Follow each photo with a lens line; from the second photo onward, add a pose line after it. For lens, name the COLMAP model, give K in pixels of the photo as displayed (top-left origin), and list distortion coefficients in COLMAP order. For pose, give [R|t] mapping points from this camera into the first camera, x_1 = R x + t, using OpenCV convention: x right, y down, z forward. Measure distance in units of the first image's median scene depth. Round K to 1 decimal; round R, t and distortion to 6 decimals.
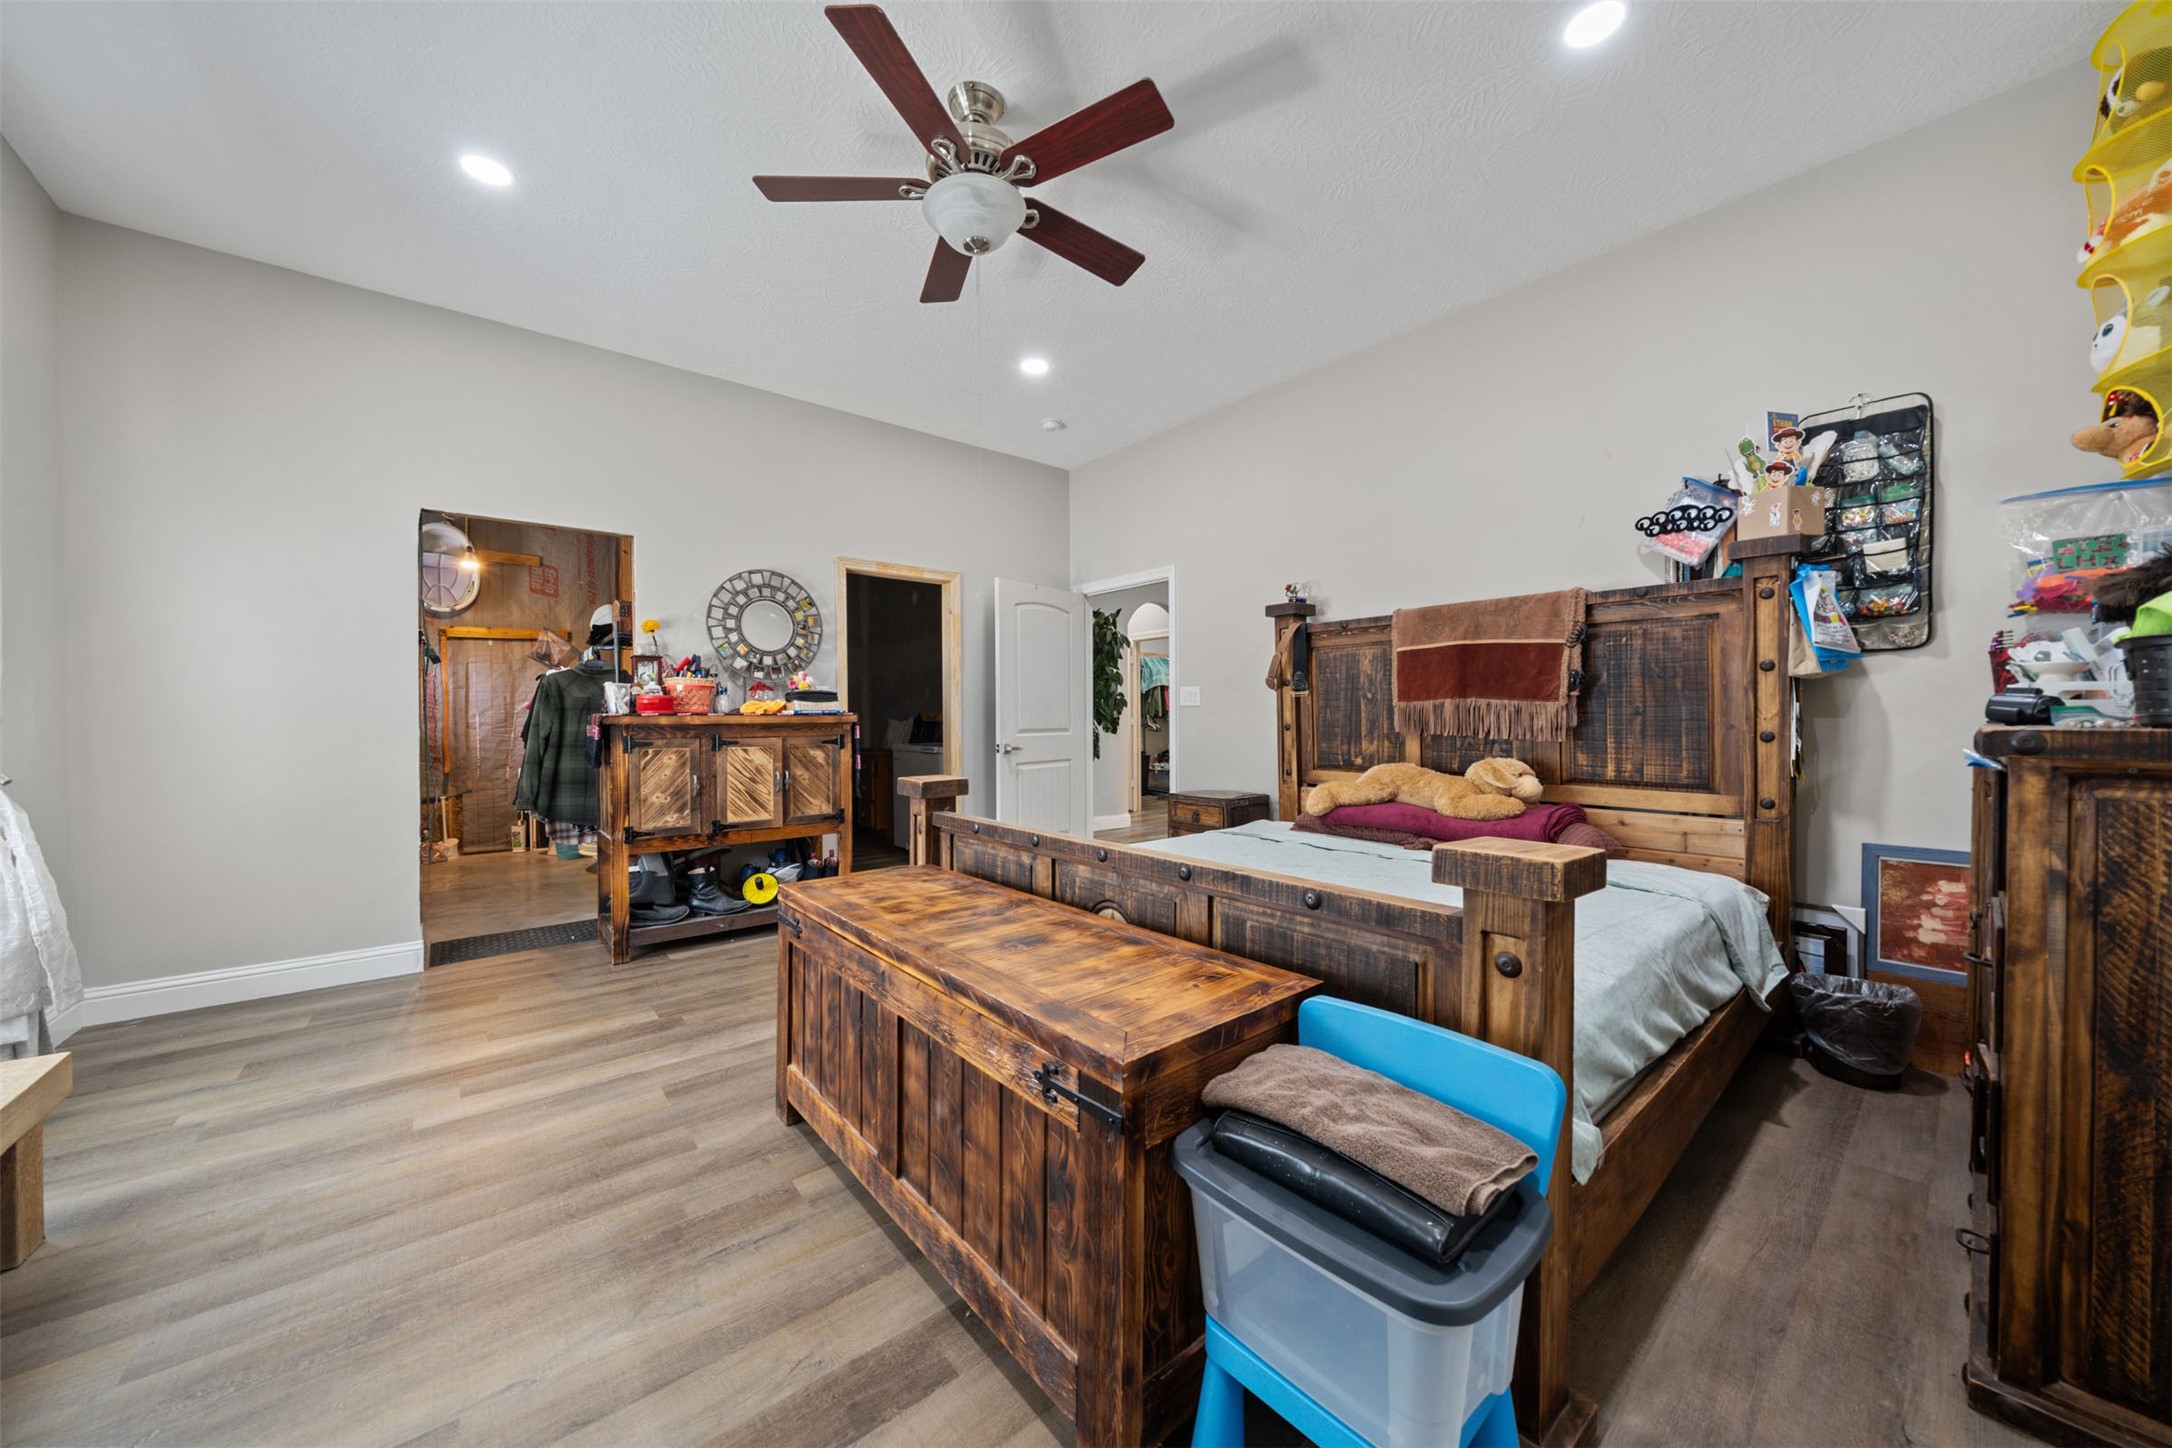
lens RADIAL K [[753.1, 0, 1081.3], [0, 753.1, 725.9], [0, 0, 1]] dist [-0.001054, -0.000065]
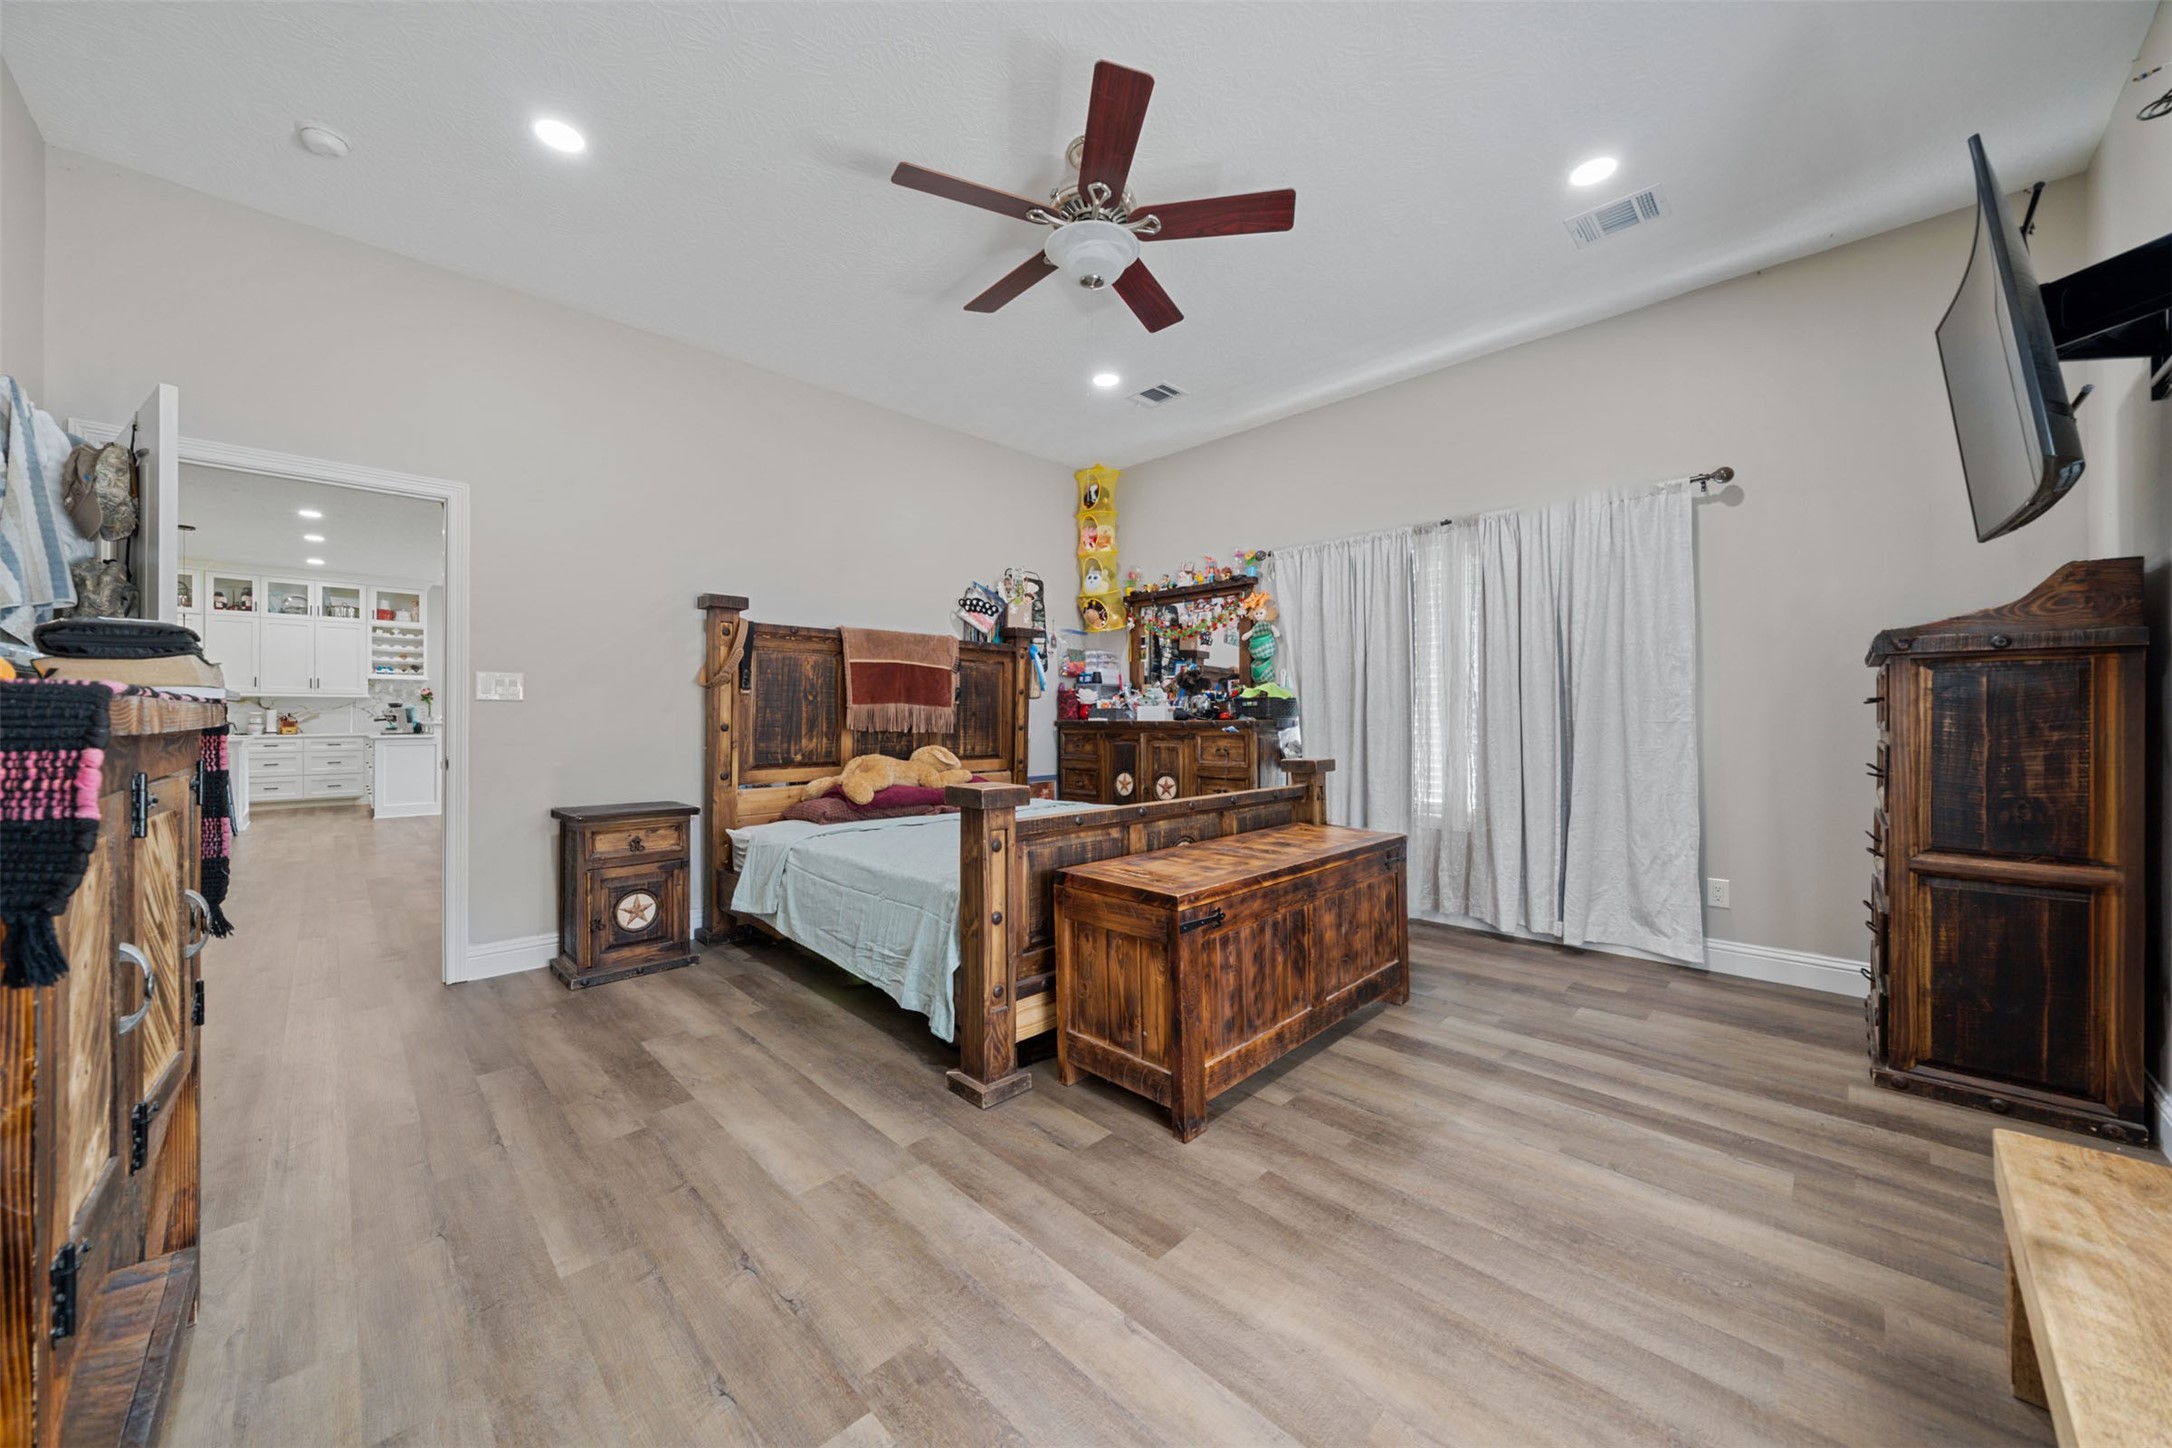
lens RADIAL K [[753.1, 0, 1083.7], [0, 753.1, 720.6], [0, 0, 1]] dist [-0.001054, -0.000065]
pose [[-0.083653, -0.000906, 0.996495, -0.981203], [0.014494, 0.999893, 0.002126, -0.003776], [-0.996390, 0.014621, -0.083630, 0.893841]]
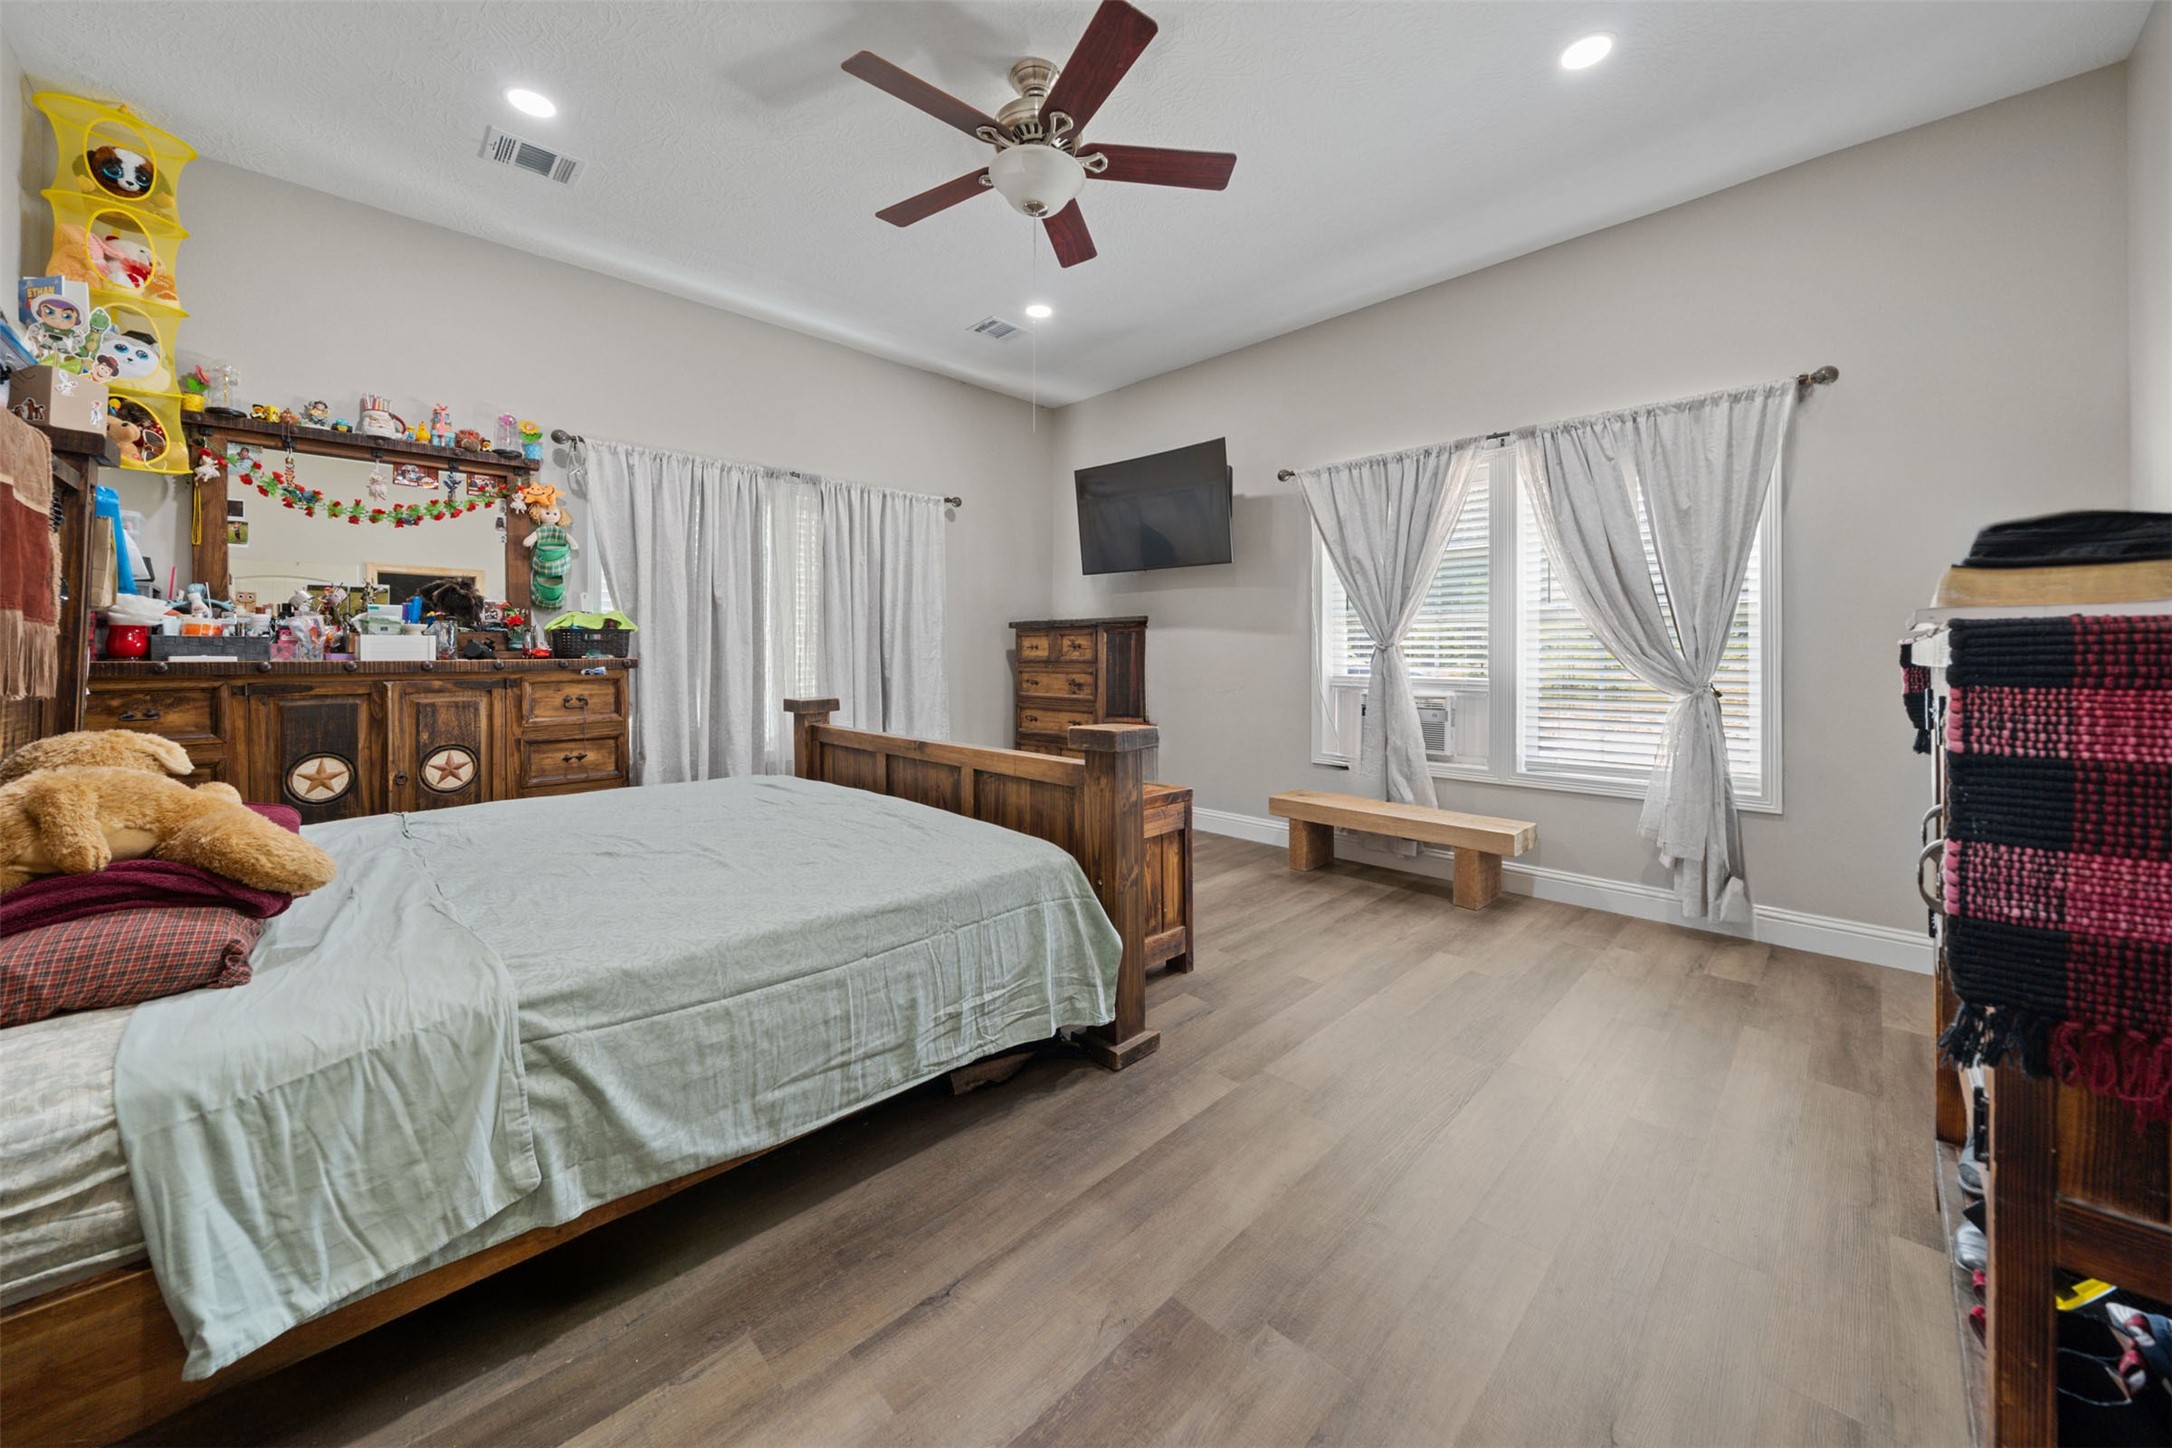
lens RADIAL K [[753.1, 0, 1088.3], [0, 753.1, 650.6], [0, 0, 1]] dist [-0.001054, -0.000065]
pose [[-0.998314, 0.003858, -0.057918, -0.116297], [0.003441, 0.999967, 0.007293, -0.015275], [0.057945, 0.007082, -0.998295, 1.670604]]
